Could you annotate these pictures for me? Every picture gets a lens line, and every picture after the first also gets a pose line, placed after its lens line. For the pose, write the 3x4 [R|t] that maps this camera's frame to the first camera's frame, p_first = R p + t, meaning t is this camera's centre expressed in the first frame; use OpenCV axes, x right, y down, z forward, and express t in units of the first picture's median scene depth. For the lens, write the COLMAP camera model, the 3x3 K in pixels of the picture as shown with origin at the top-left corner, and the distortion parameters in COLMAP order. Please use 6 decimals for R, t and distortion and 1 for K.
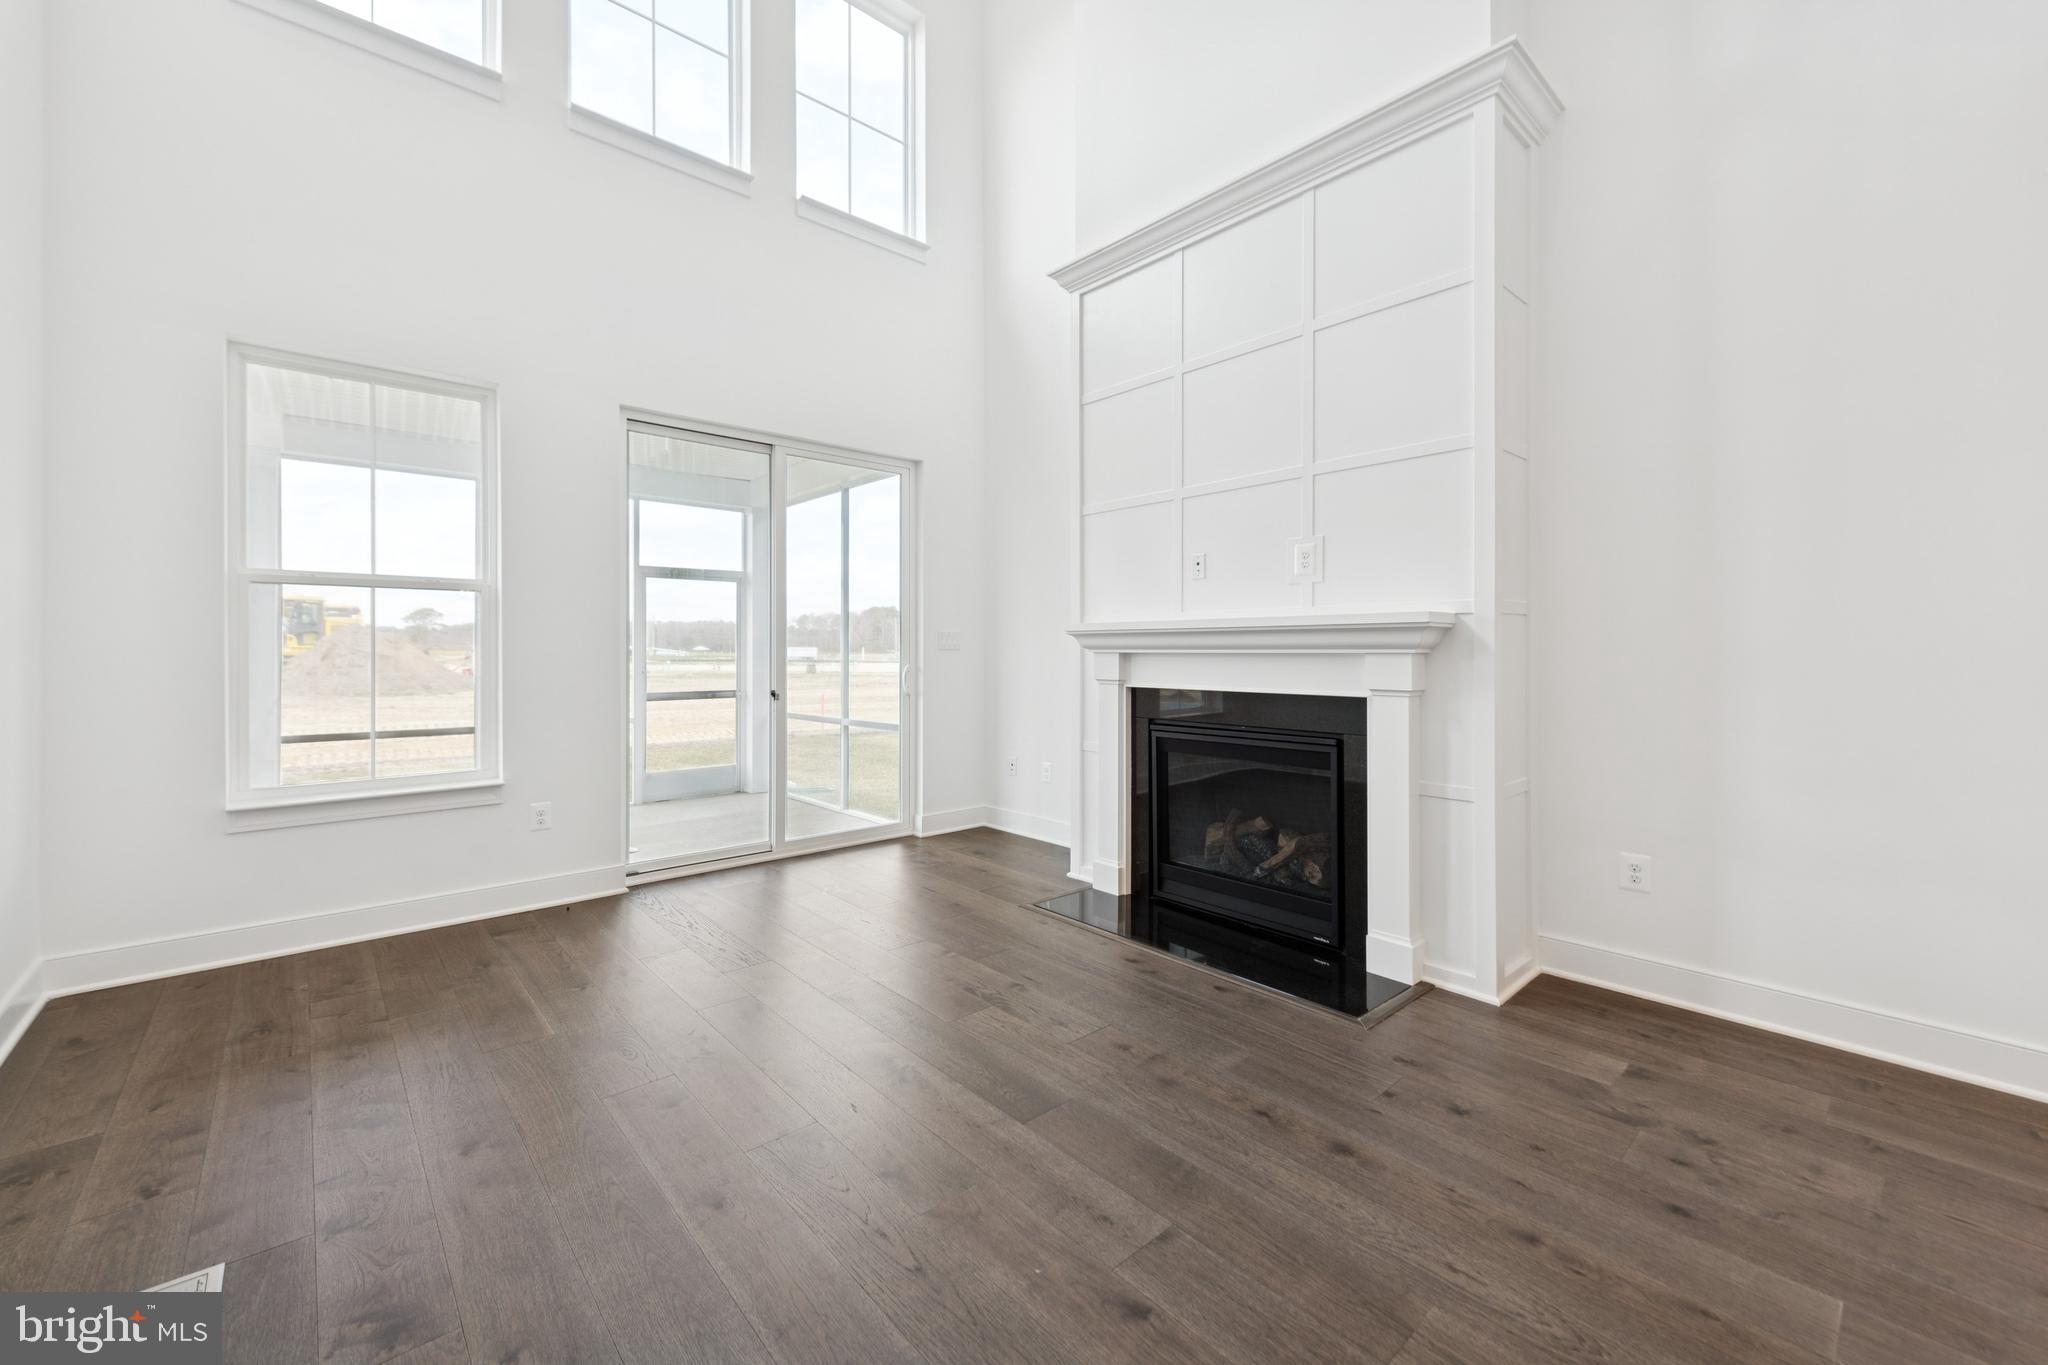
lens RADIAL K [[805.5, 0, 1012.0], [0, 805.5, 649.2], [0, 0, 1]] dist [0.005854, -0.000044]
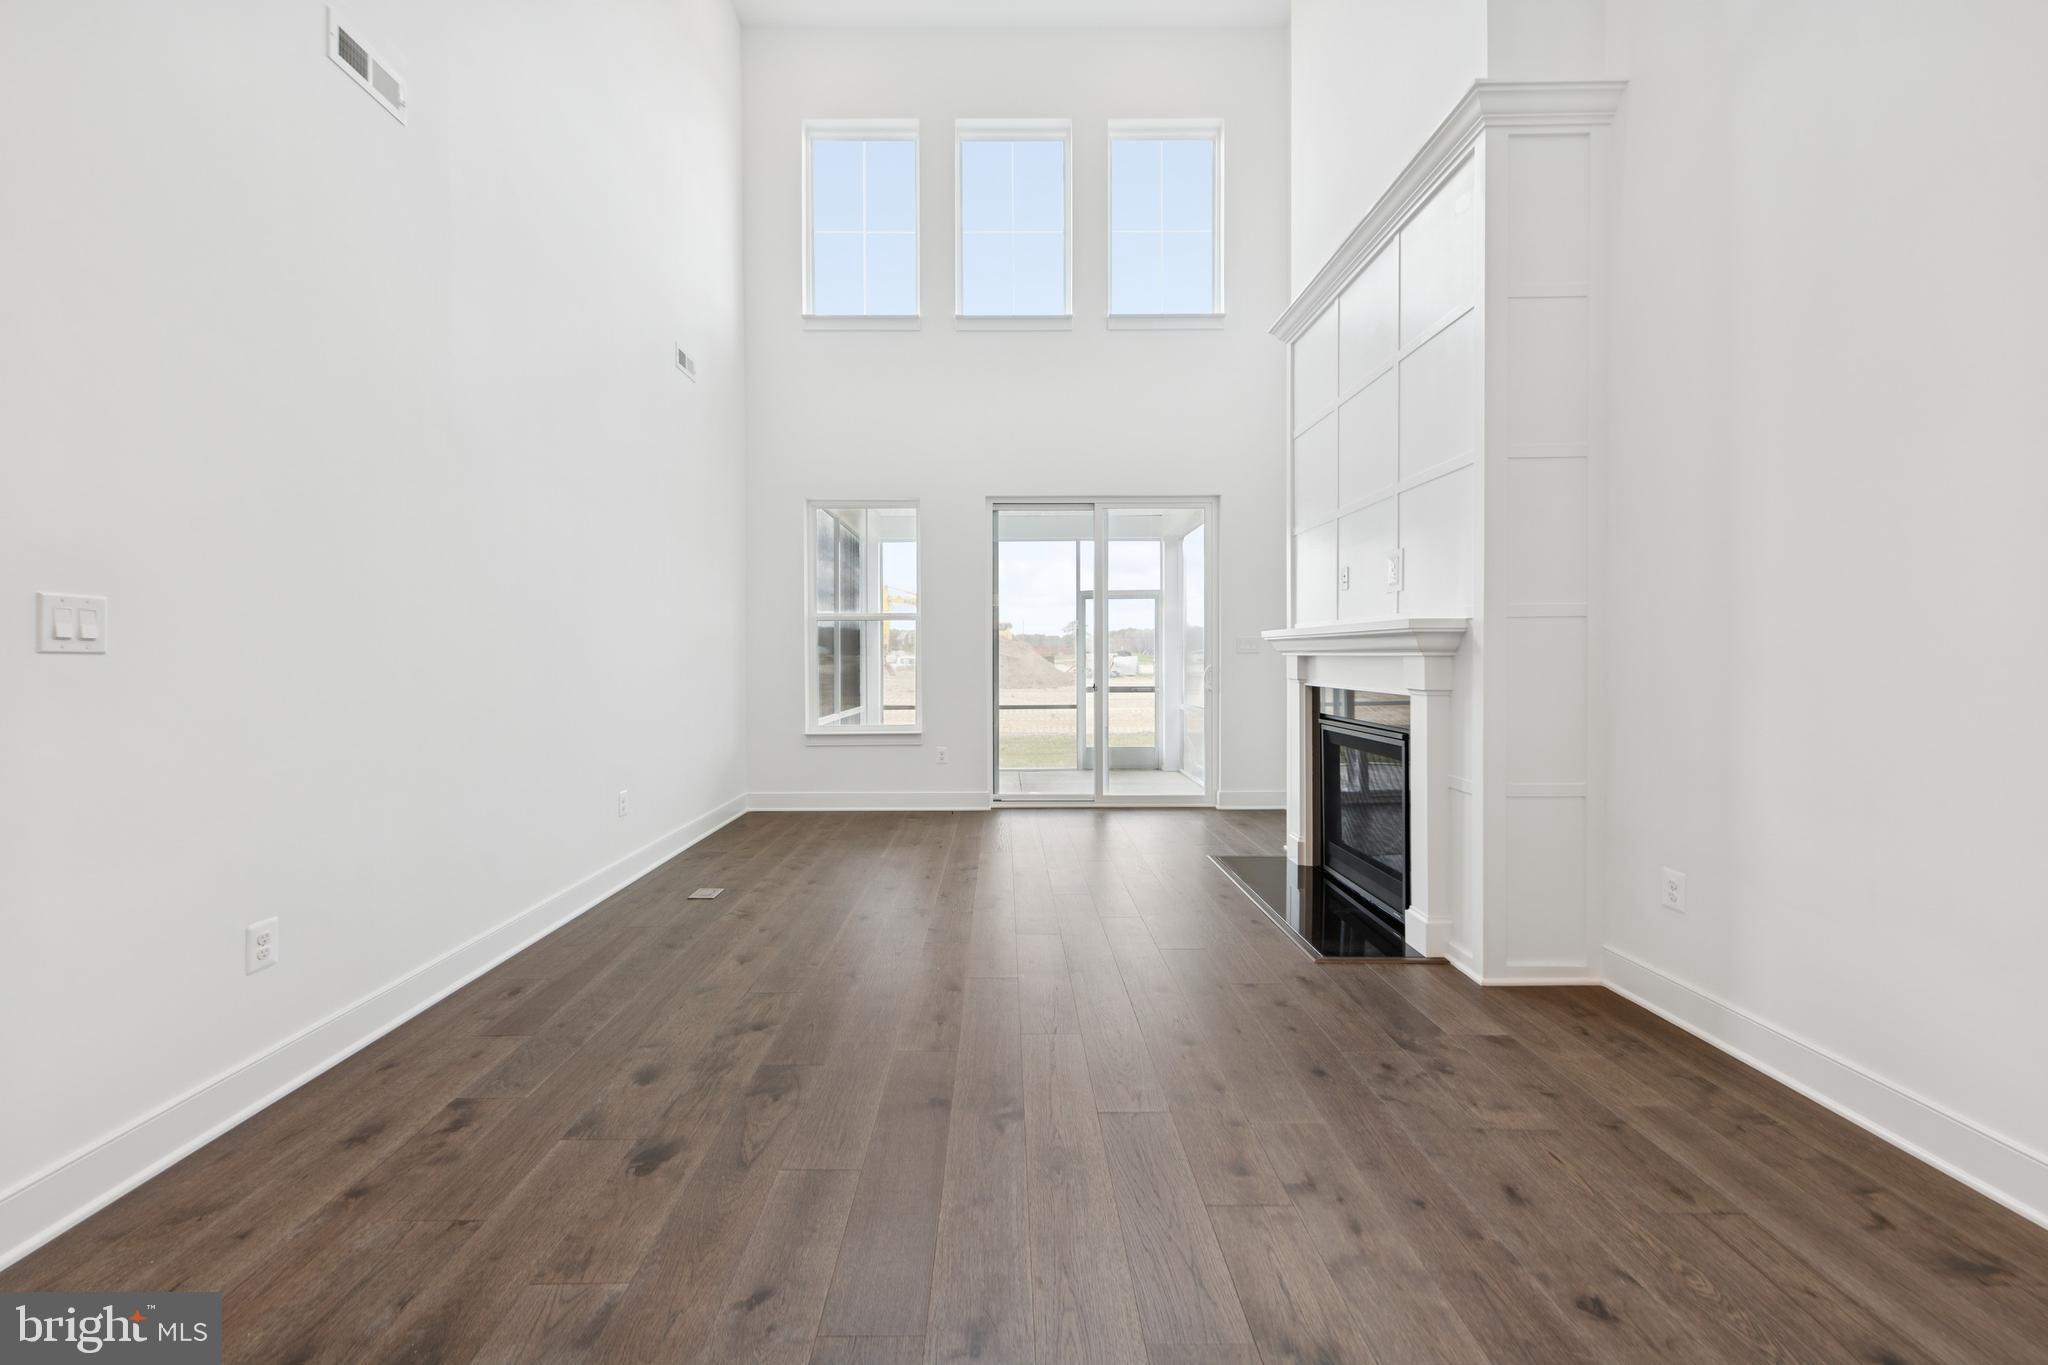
lens RADIAL K [[805.5, 0, 1012.0], [0, 805.5, 649.2], [0, 0, 1]] dist [0.005854, -0.000044]
pose [[0.760079, -0.005763, -0.649805, 0.590251], [0.003295, 0.999982, -0.005014, -0.000305], [0.649823, 0.001670, 0.760084, -0.154832]]
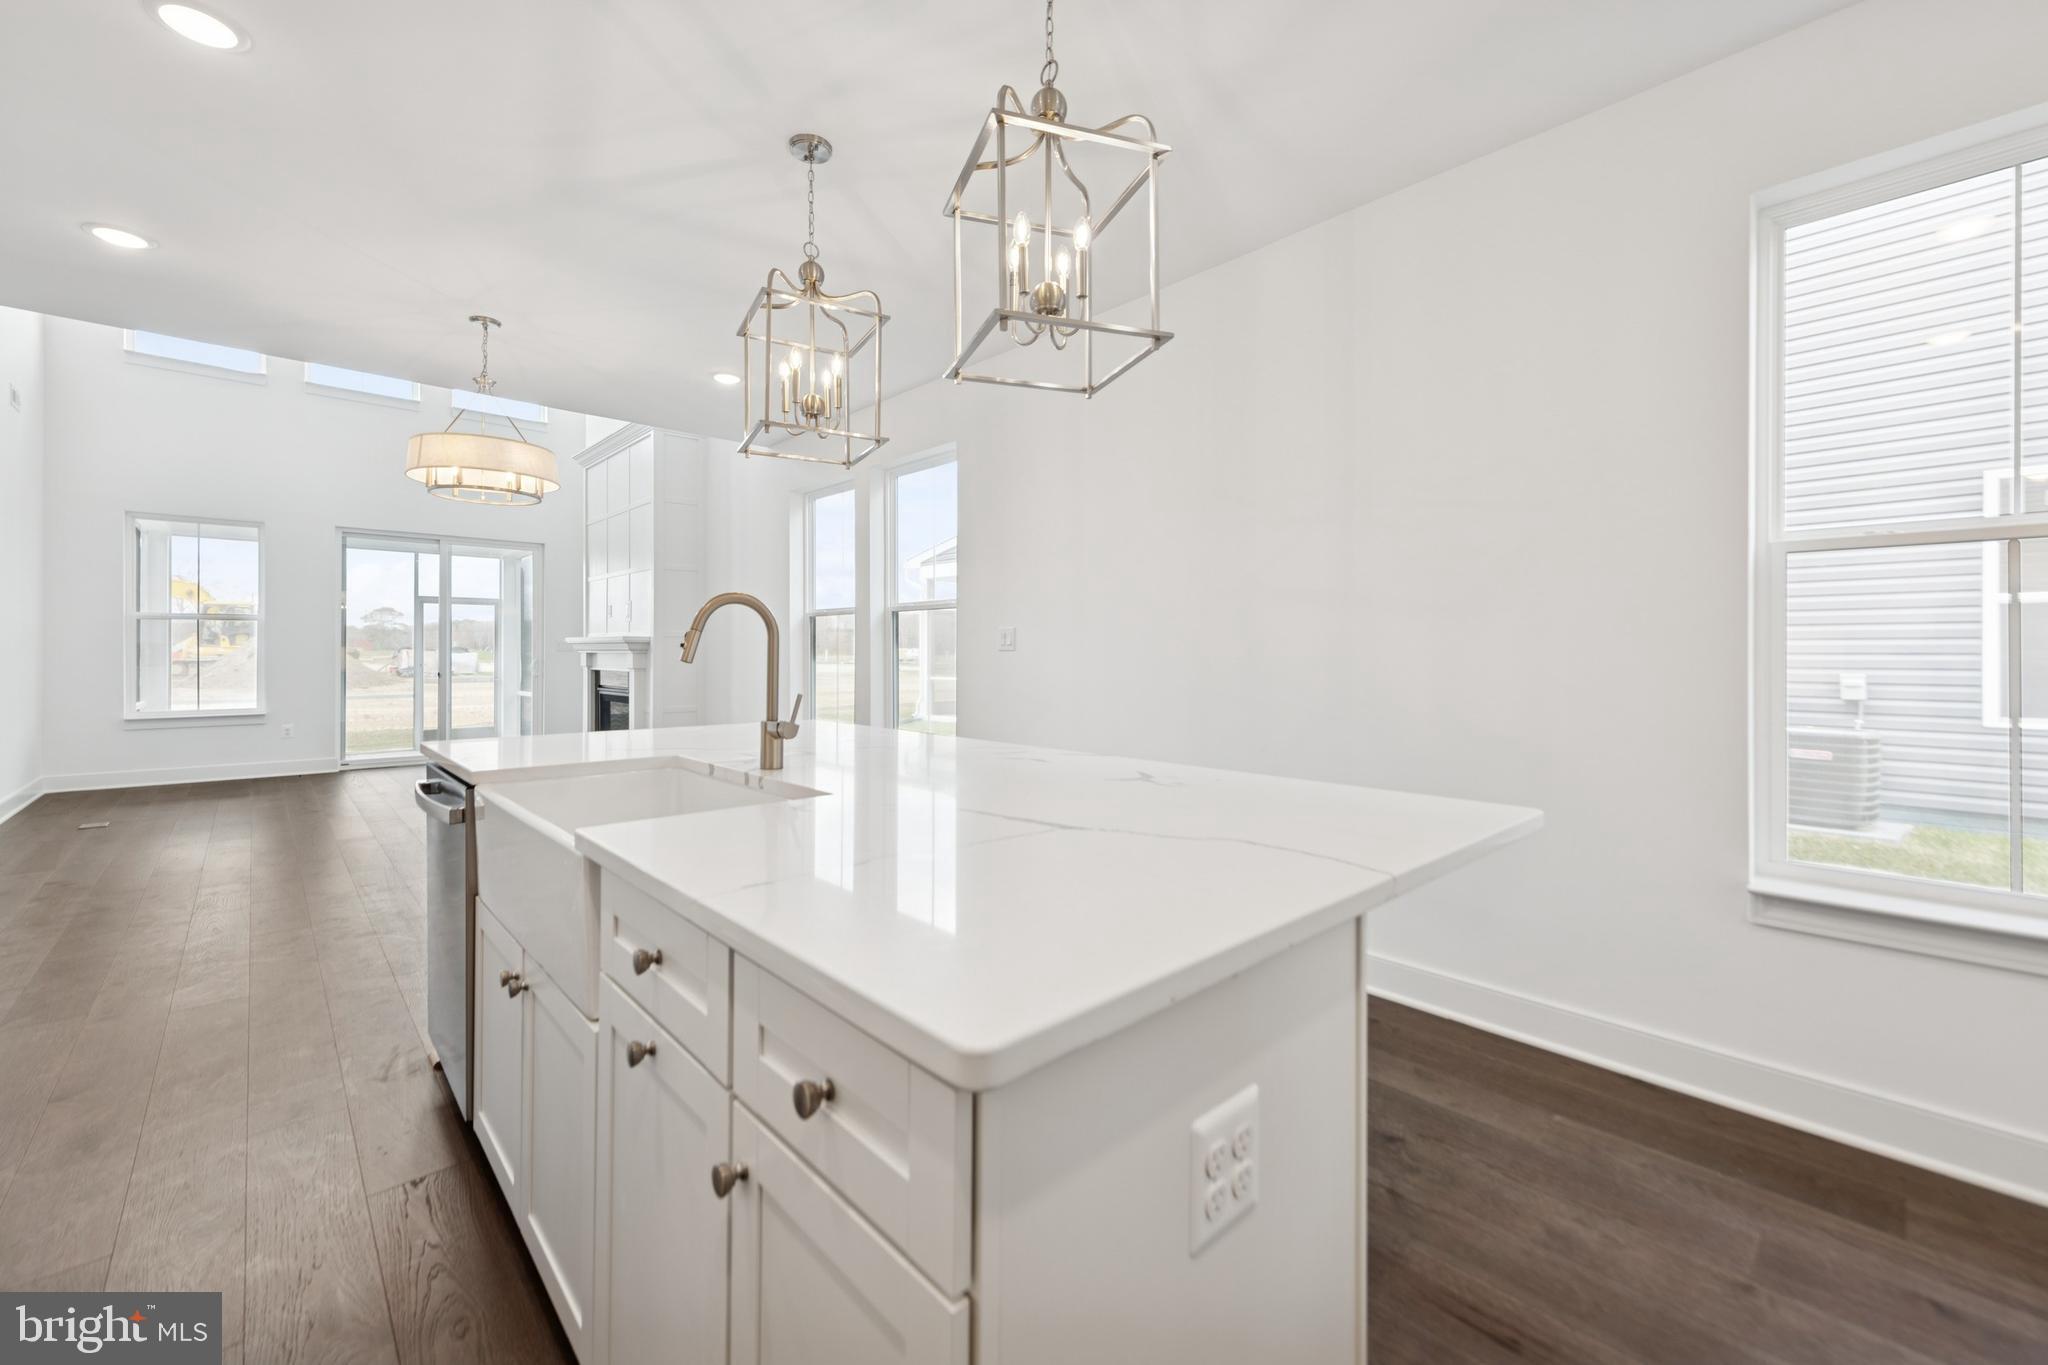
lens RADIAL K [[805.5, 0, 1012.0], [0, 805.5, 649.2], [0, 0, 1]] dist [0.005854, -0.000044]
pose [[0.999481, 0.004106, 0.031938, 1.174719], [-0.003996, 0.999986, -0.003505, -0.001342], [-0.031952, 0.003376, 0.999484, -1.097229]]
